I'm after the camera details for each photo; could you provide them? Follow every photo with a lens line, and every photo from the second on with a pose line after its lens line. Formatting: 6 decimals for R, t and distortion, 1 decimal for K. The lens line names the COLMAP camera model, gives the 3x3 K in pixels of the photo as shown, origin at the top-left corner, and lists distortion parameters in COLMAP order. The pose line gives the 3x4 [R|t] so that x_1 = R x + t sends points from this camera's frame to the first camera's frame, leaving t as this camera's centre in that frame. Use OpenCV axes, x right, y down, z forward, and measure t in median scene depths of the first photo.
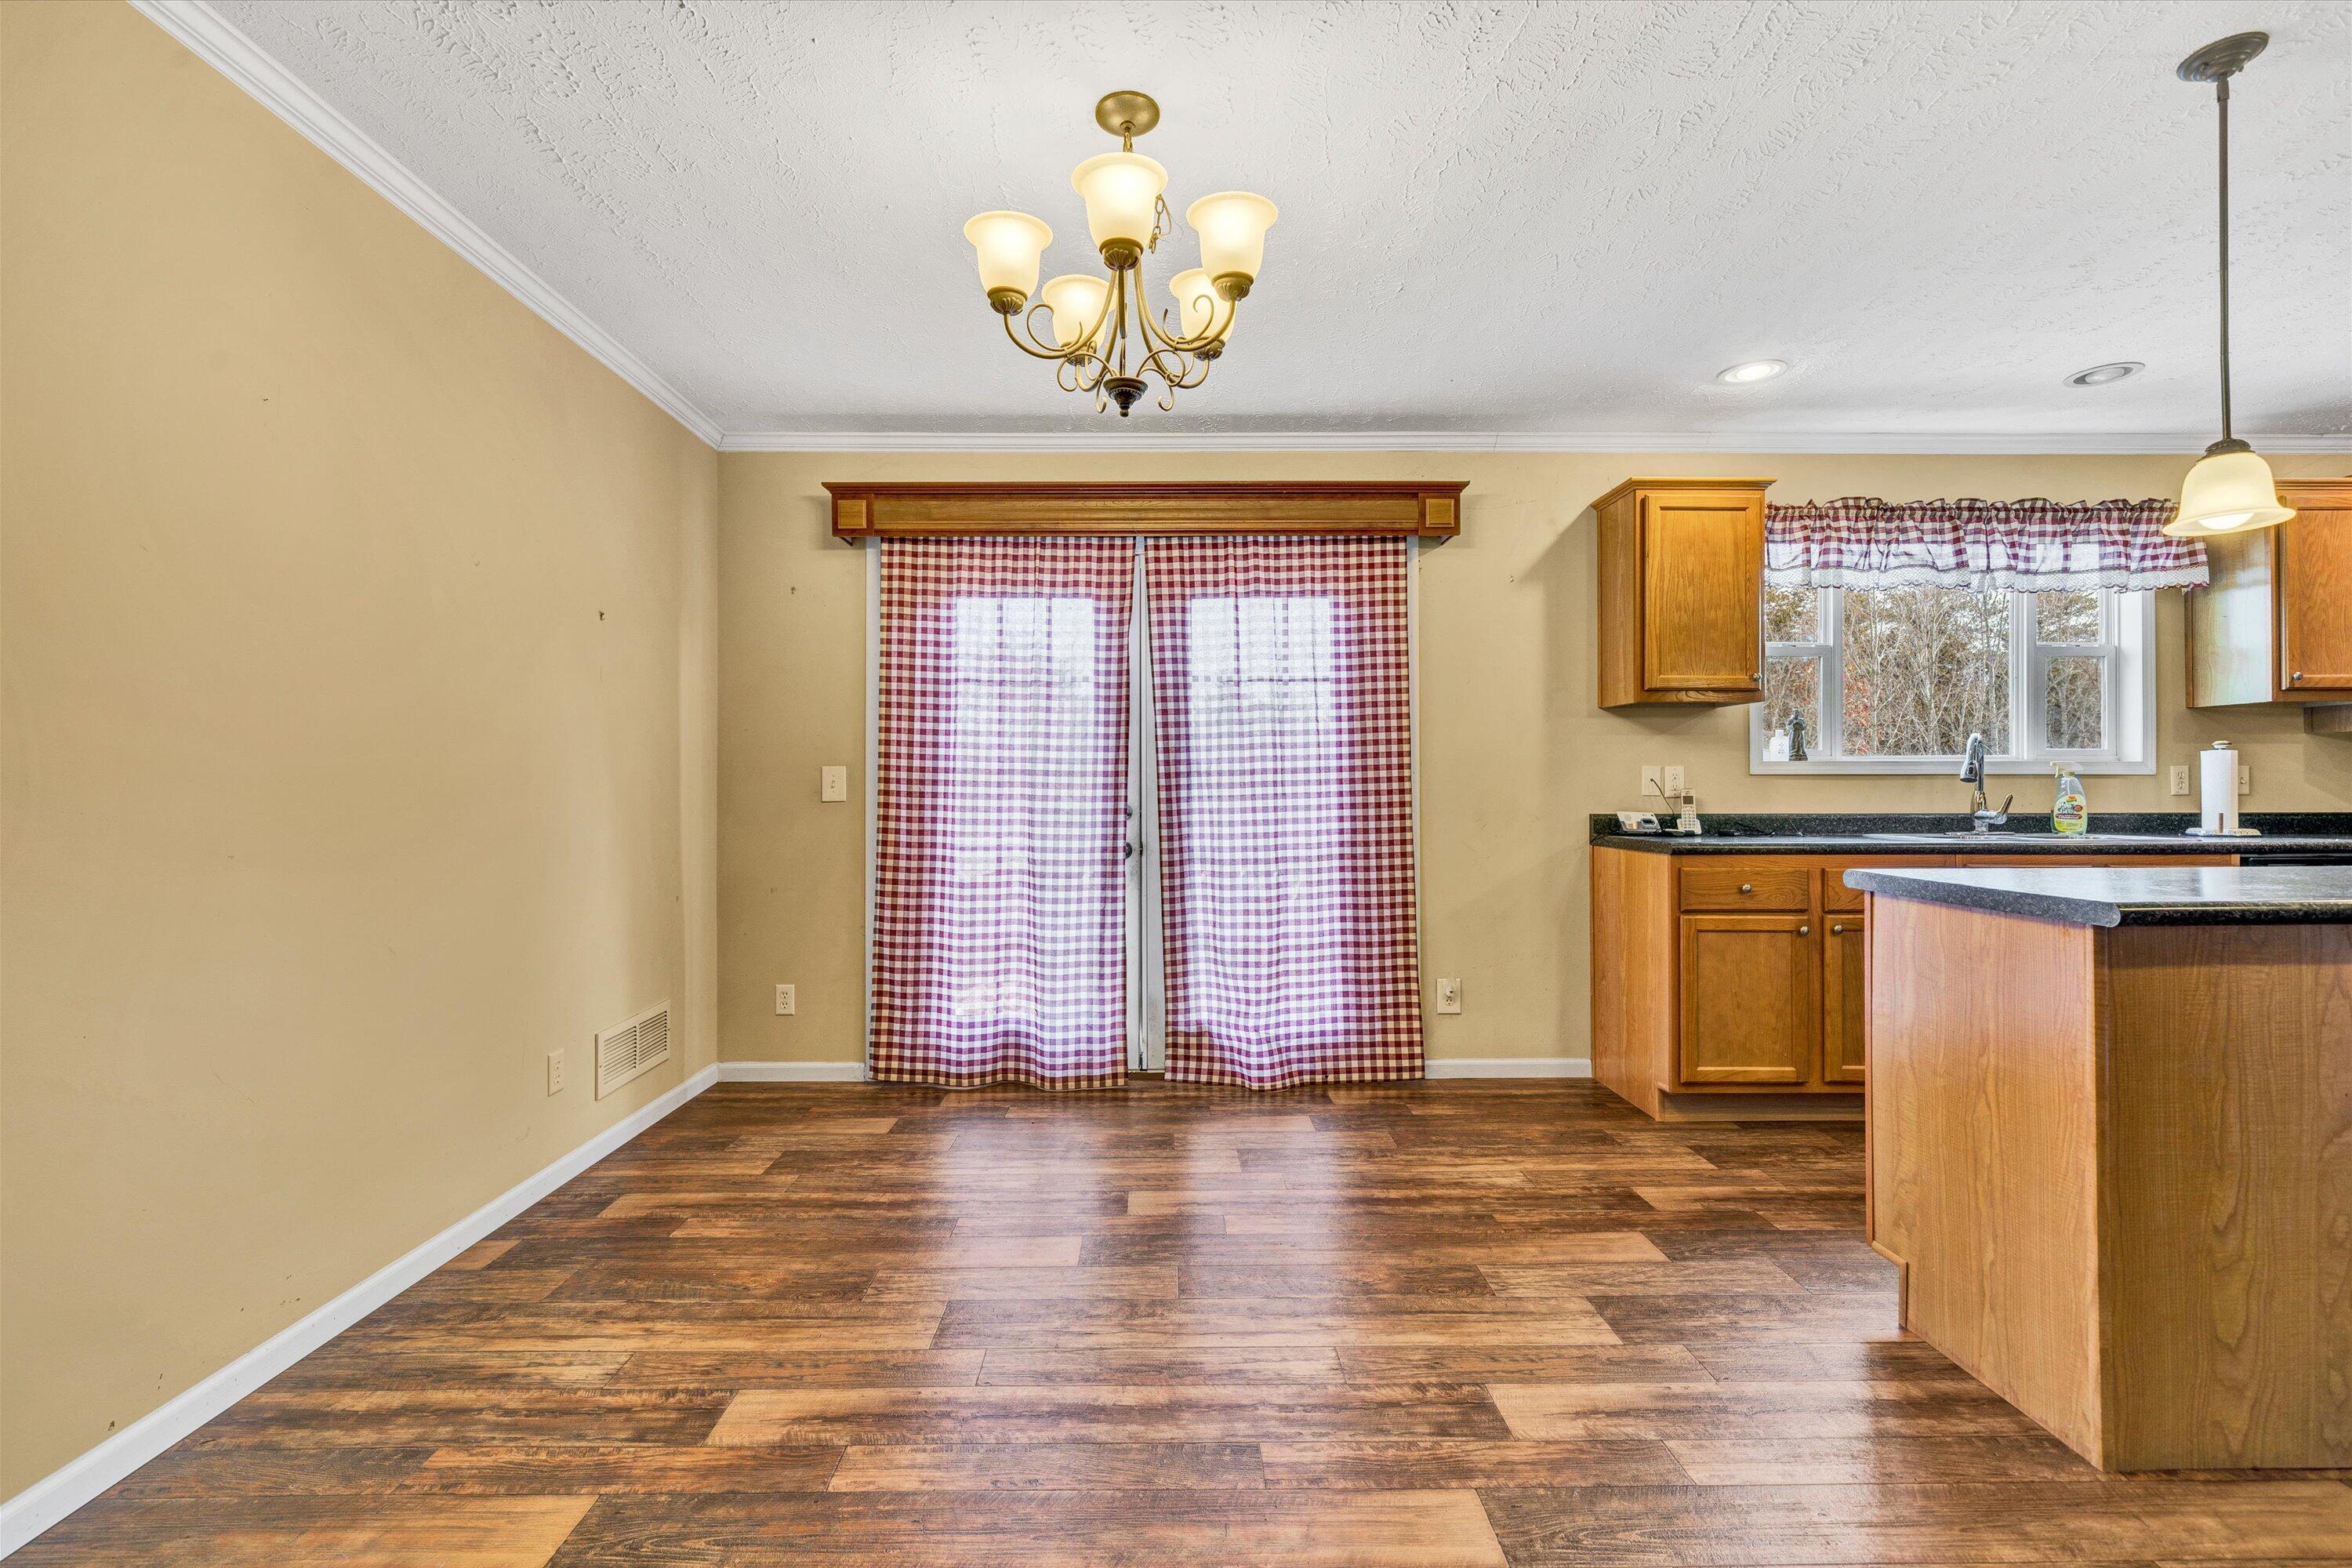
lens RADIAL K [[1038.3, 0, 1176.0], [0, 1038.3, 784.0], [0, 0, 1]] dist [0.002204, 0.000363]
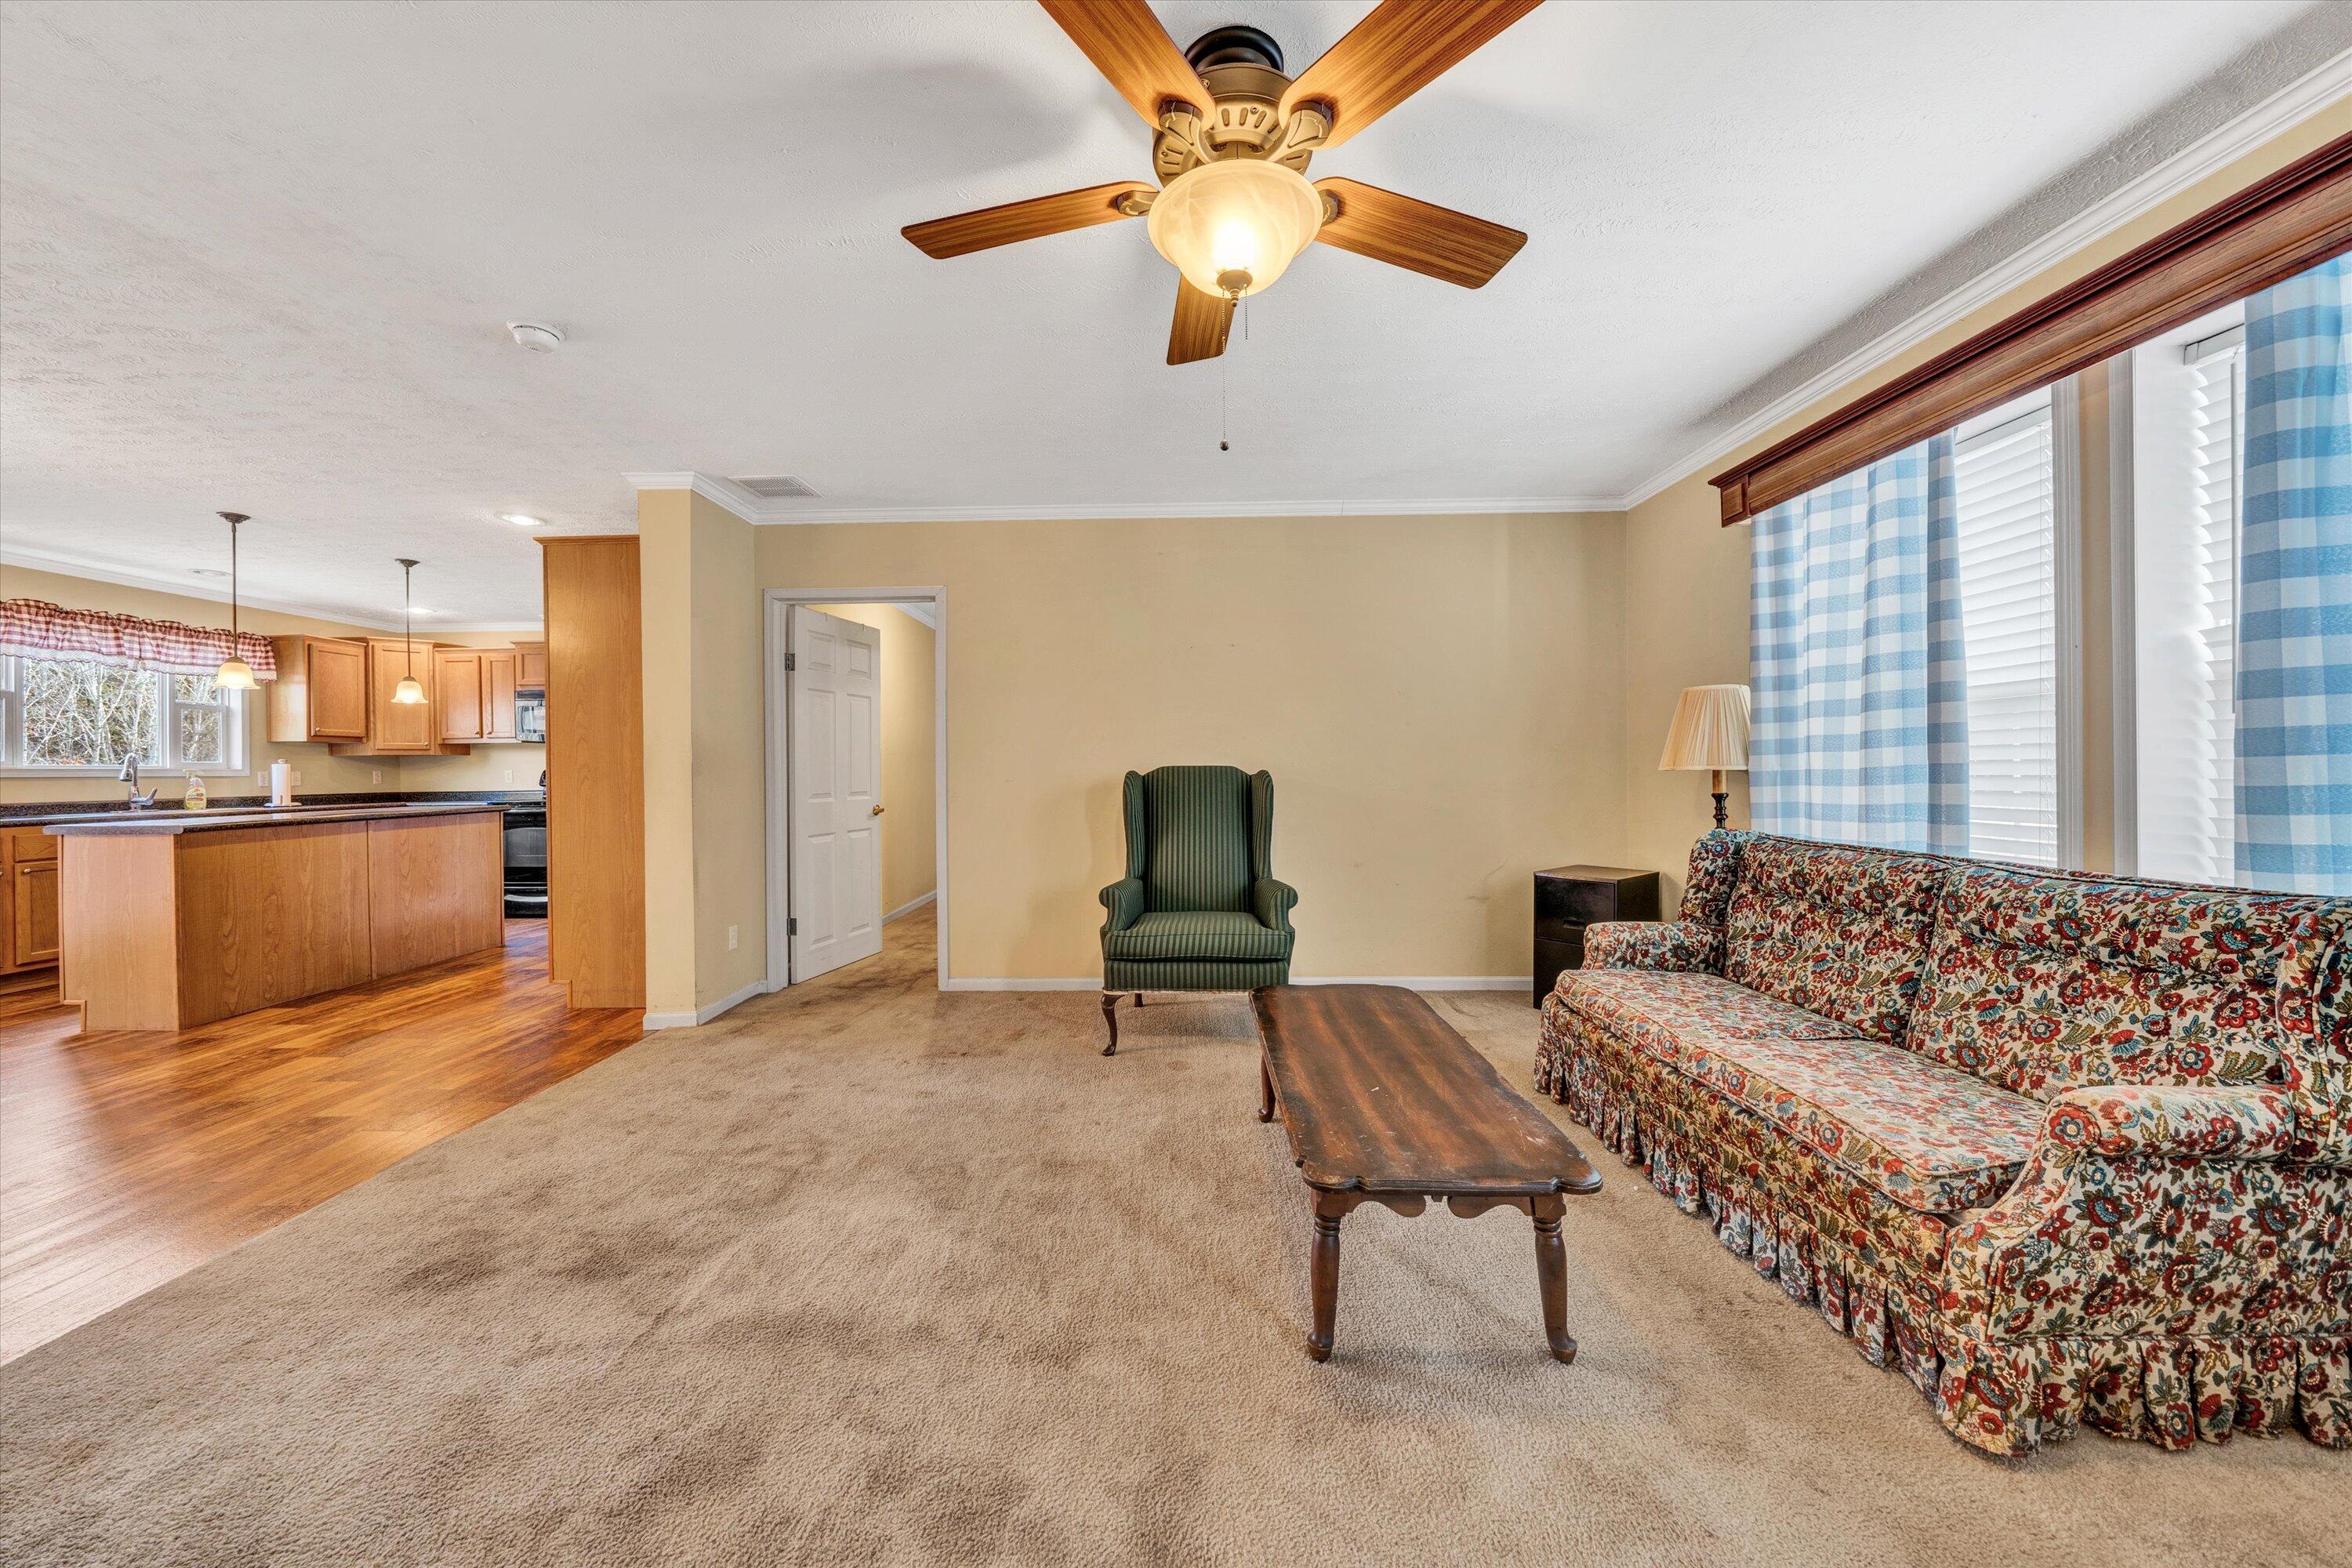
lens RADIAL K [[848.4, 0, 1164.1], [0, 848.4, 768.7], [0, 0, 1]] dist [-0.006602, 0.000016]
pose [[0.039365, 0.002348, 0.999222, -0.559459], [0.008079, 0.999964, -0.002668, -0.005244], [-0.999192, 0.008178, 0.039345, -0.771863]]
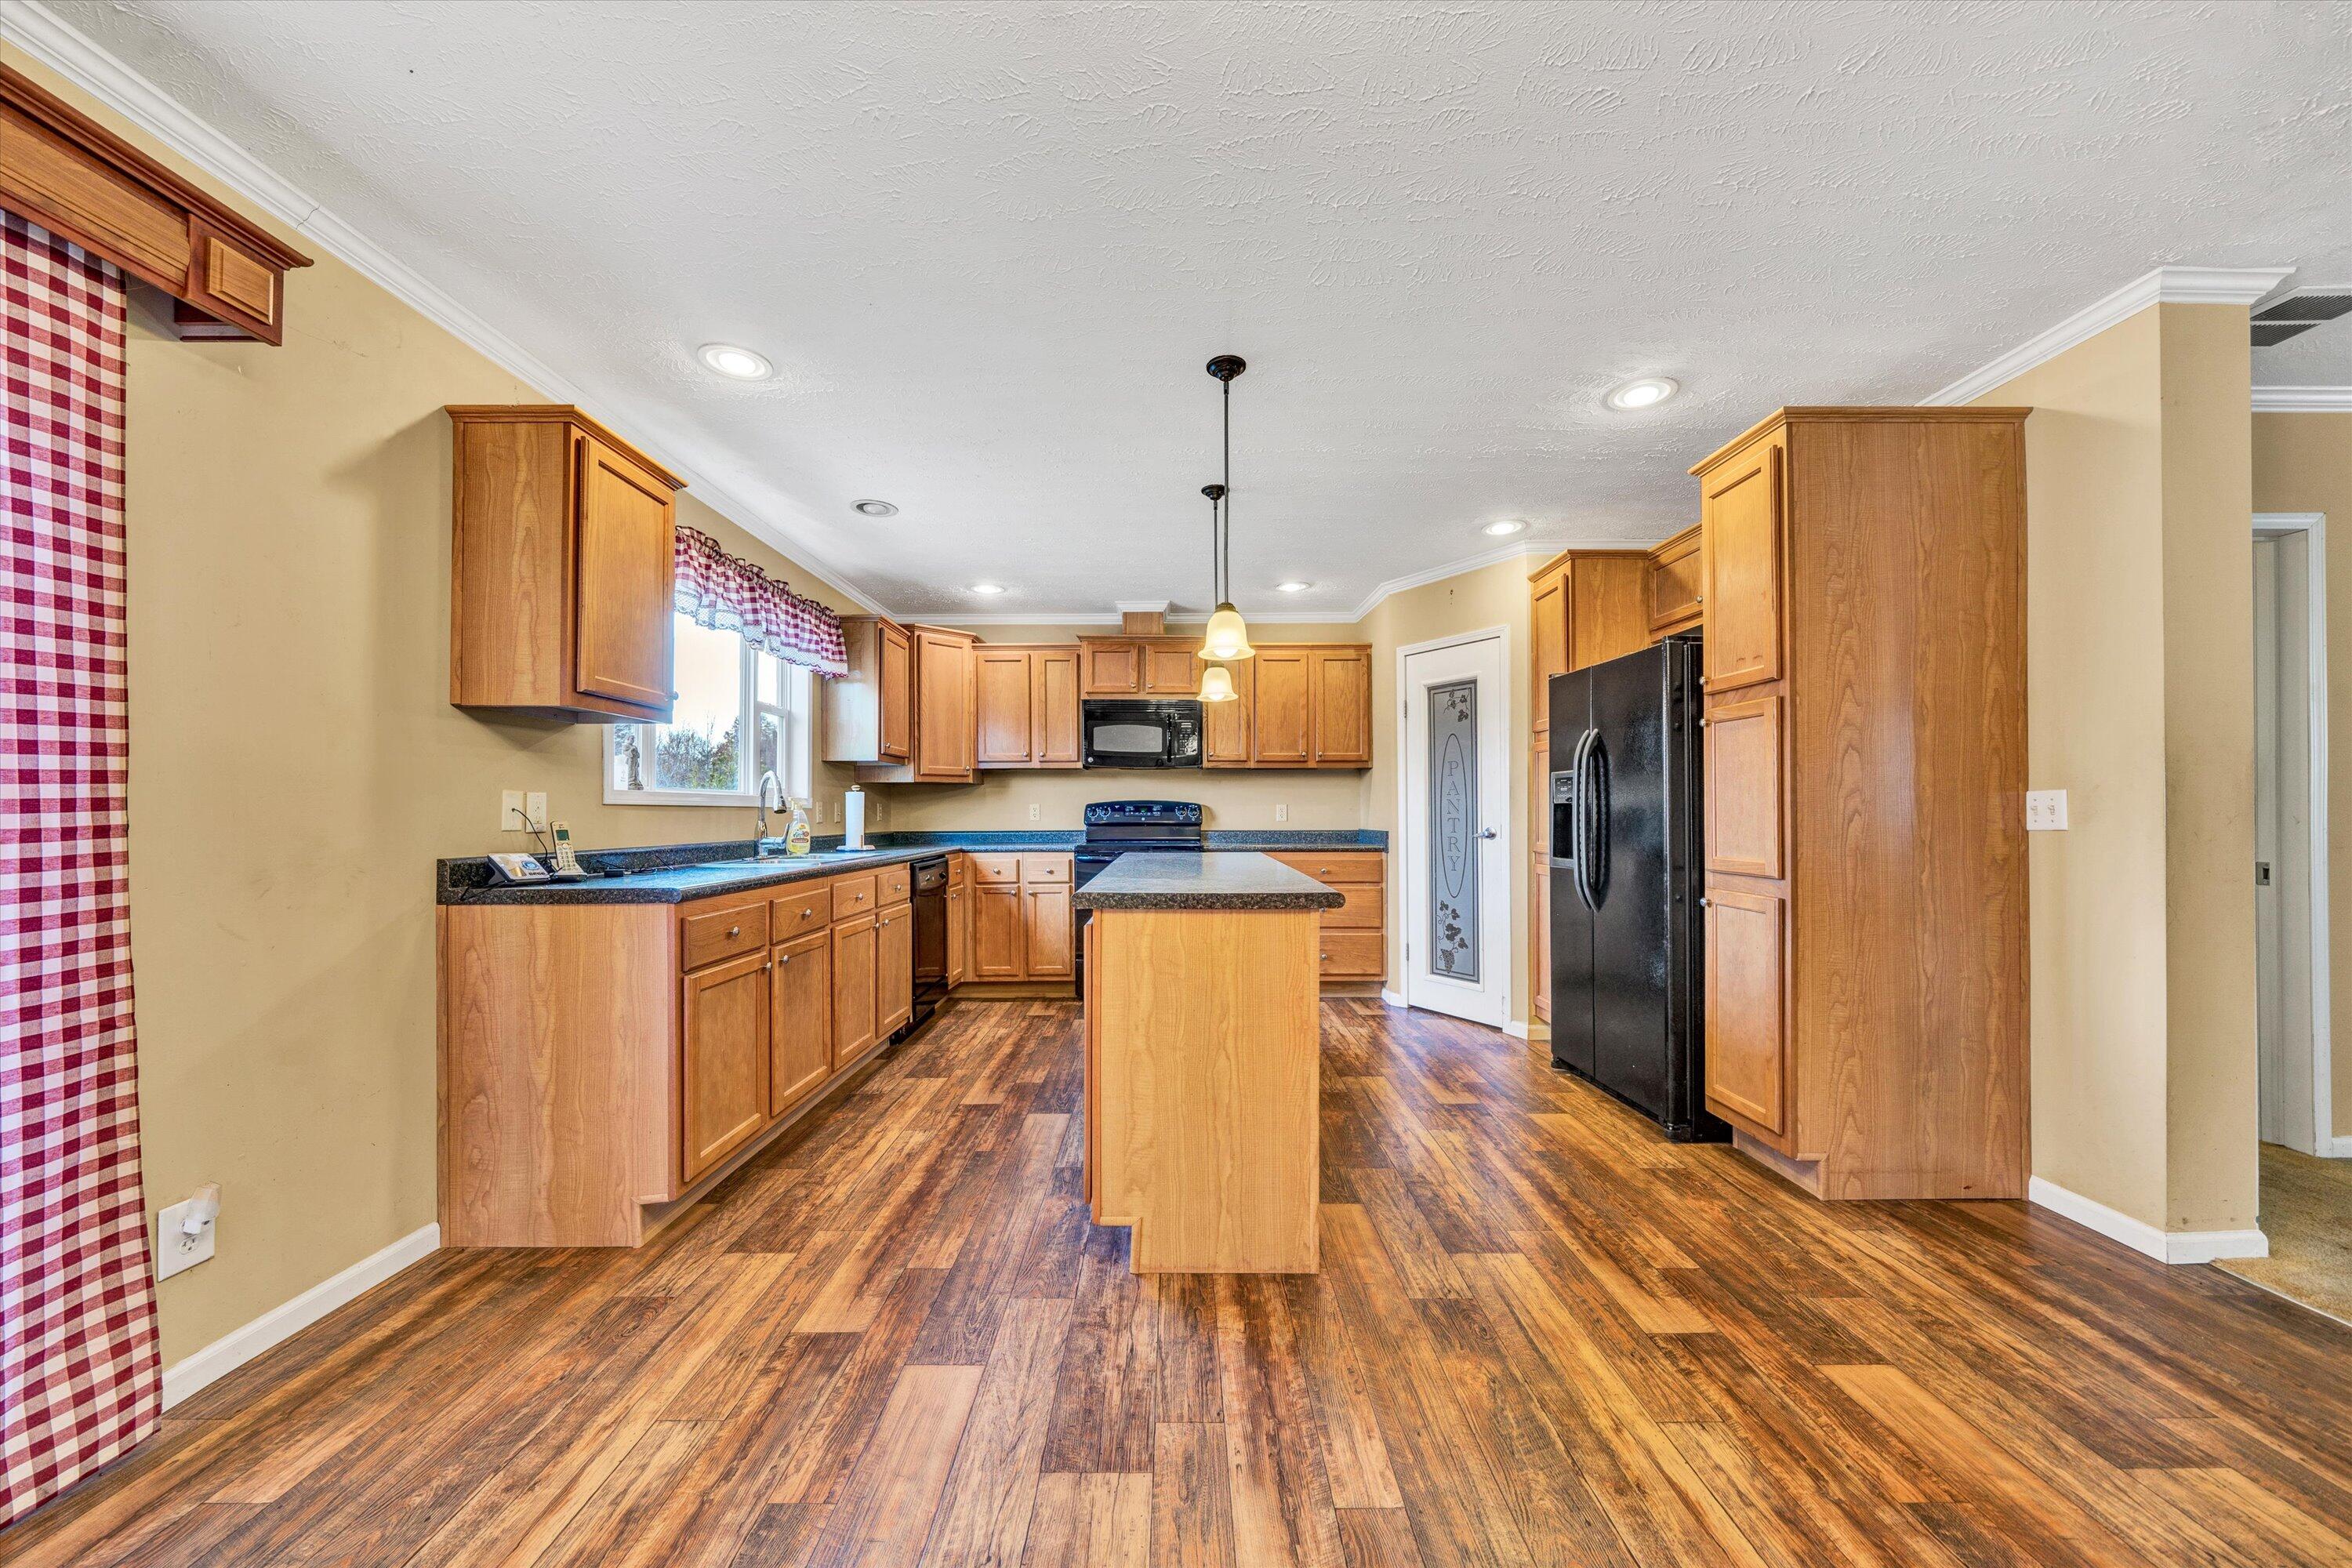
lens RADIAL K [[818.3, 0, 1175.7], [0, 818.3, 805.1], [0, 0, 1]] dist [-0.001786, -0.000170]
pose [[0.016454, 0.011249, 0.999801, -0.133888], [-0.000342, 0.999937, -0.011245, -0.000707], [-0.999865, -0.000157, 0.016457, 0.531562]]
